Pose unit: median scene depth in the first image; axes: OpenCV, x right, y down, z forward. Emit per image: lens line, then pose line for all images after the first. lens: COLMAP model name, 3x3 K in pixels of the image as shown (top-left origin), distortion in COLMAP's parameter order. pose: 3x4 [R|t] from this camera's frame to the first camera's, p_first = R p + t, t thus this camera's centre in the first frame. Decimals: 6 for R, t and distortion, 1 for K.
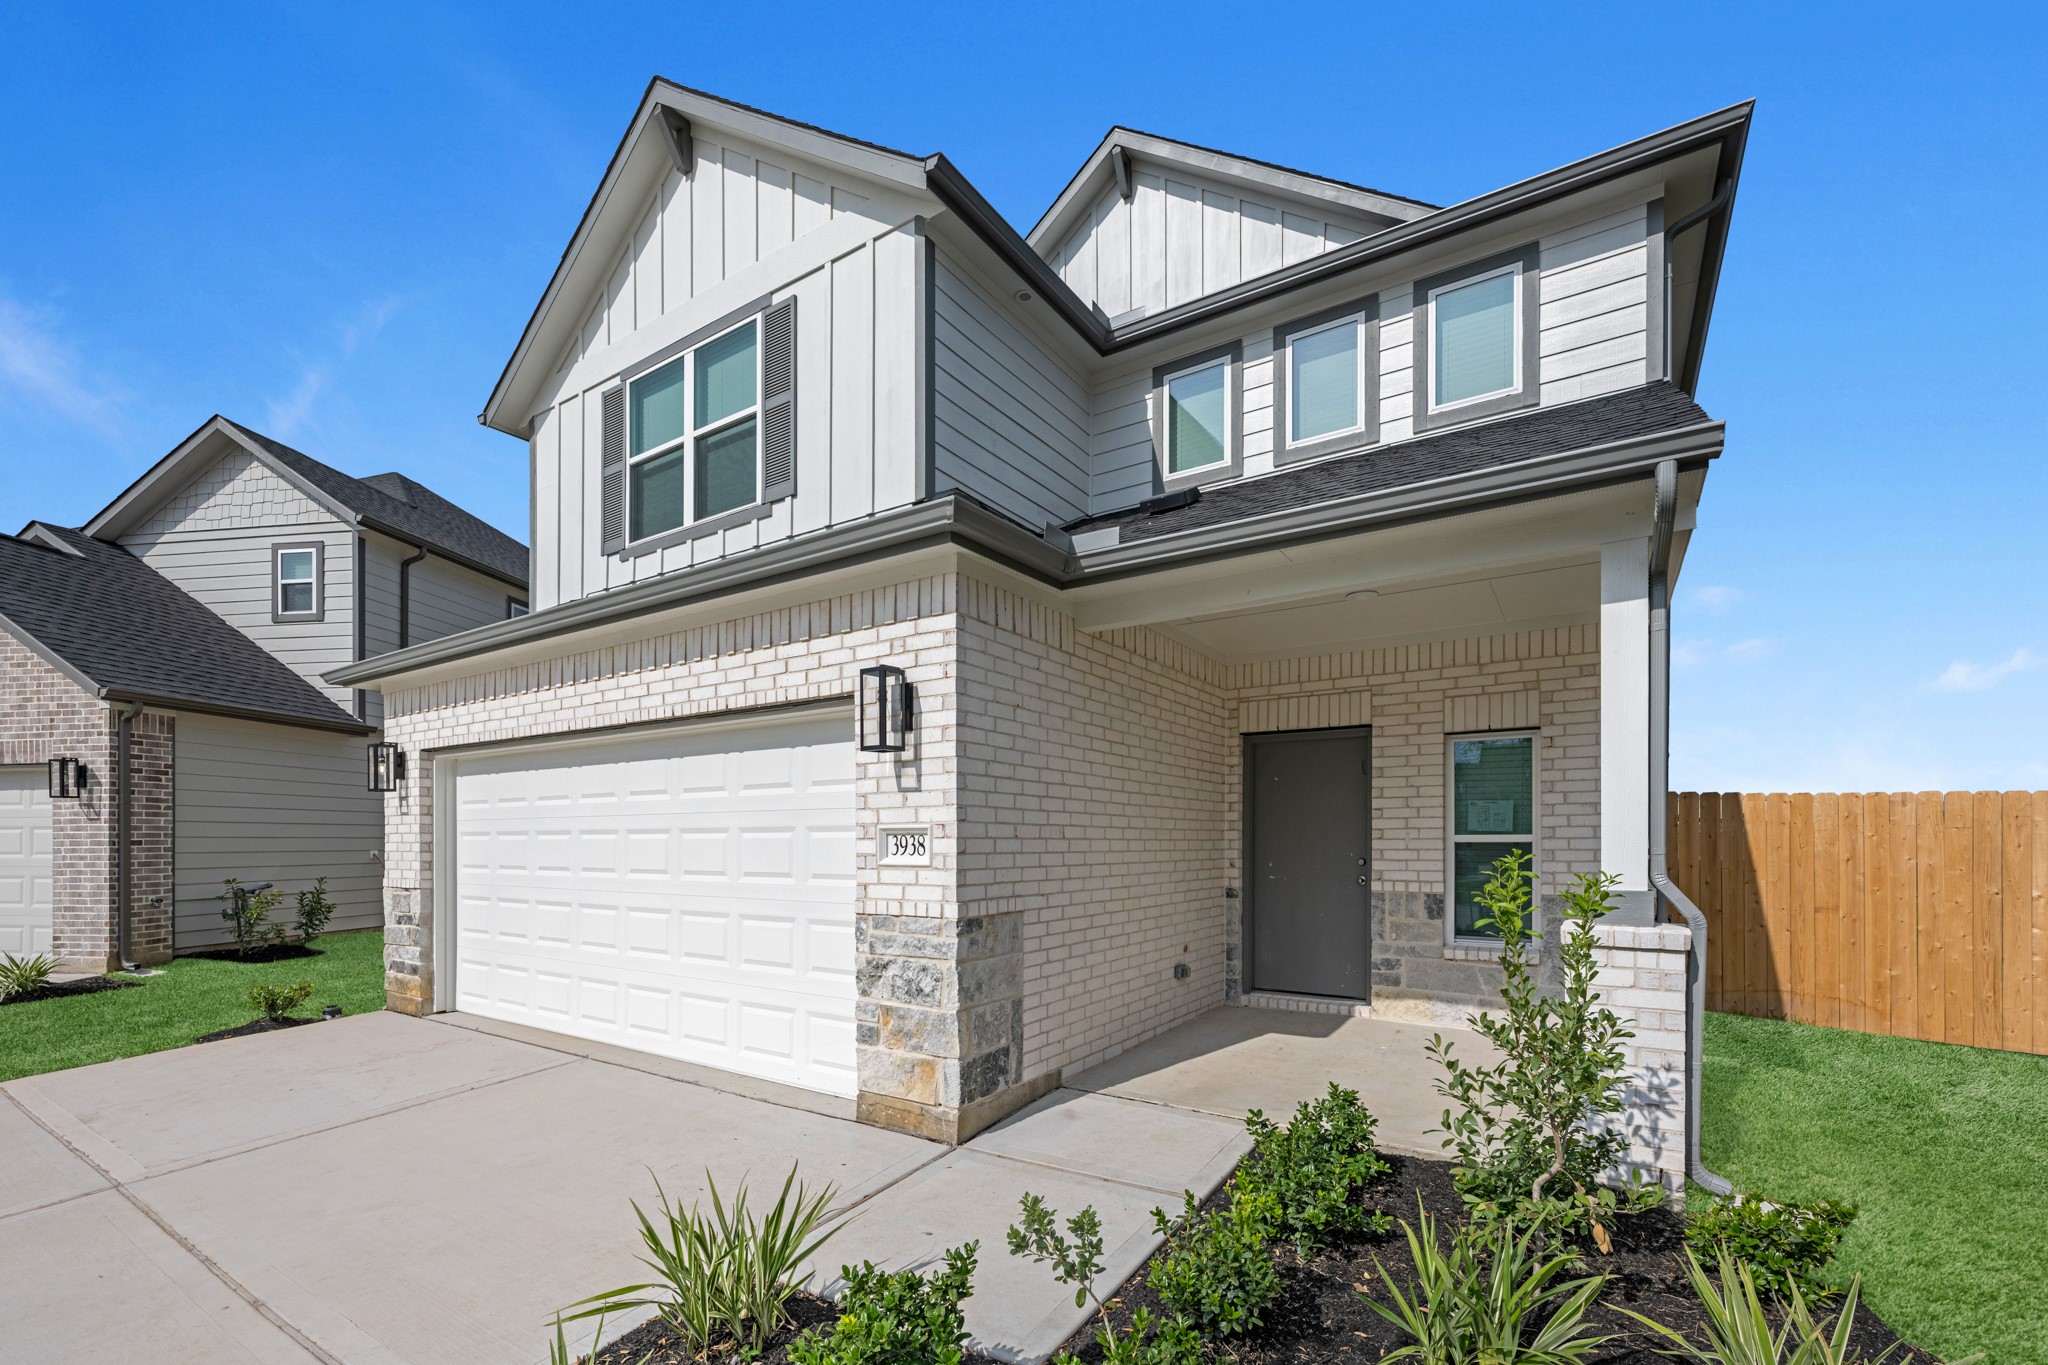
lens RADIAL K [[870.3, 0, 1026.9], [0, 870.3, 853.9], [0, 0, 1]] dist [-0.001135, 0.000050]
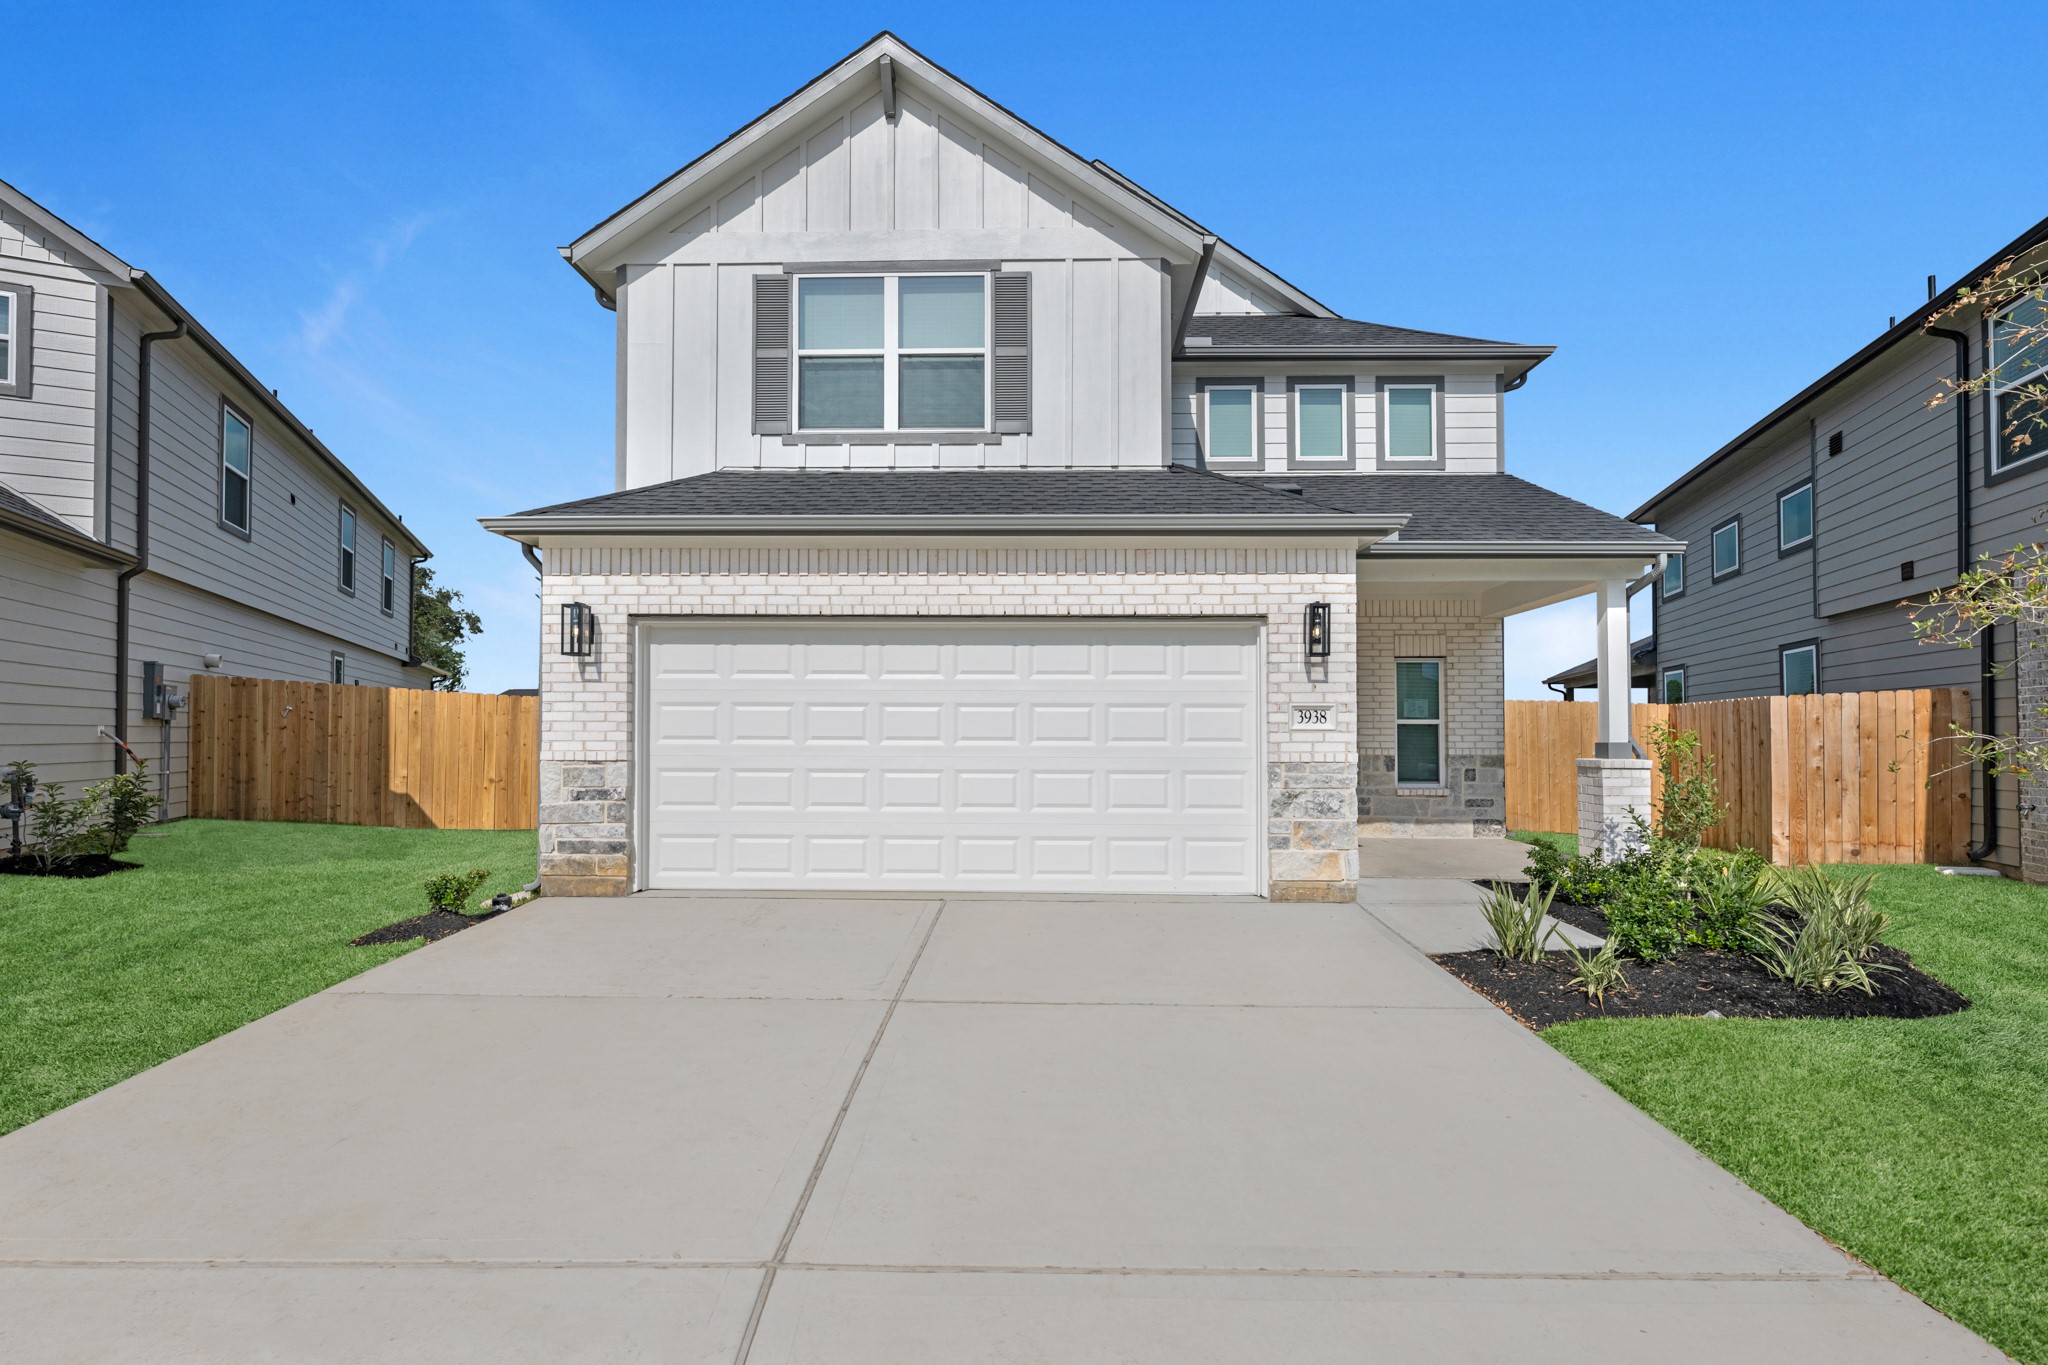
lens RADIAL K [[901.1, 0, 1024.3], [0, 901.1, 730.3], [0, 0, 1]] dist [-0.002039, -0.000490]
pose [[0.852081, 0.010077, 0.523313, -0.976647], [0.001043, 0.999780, -0.020950, 0.032600], [-0.523409, 0.018397, 0.851883, -0.068721]]
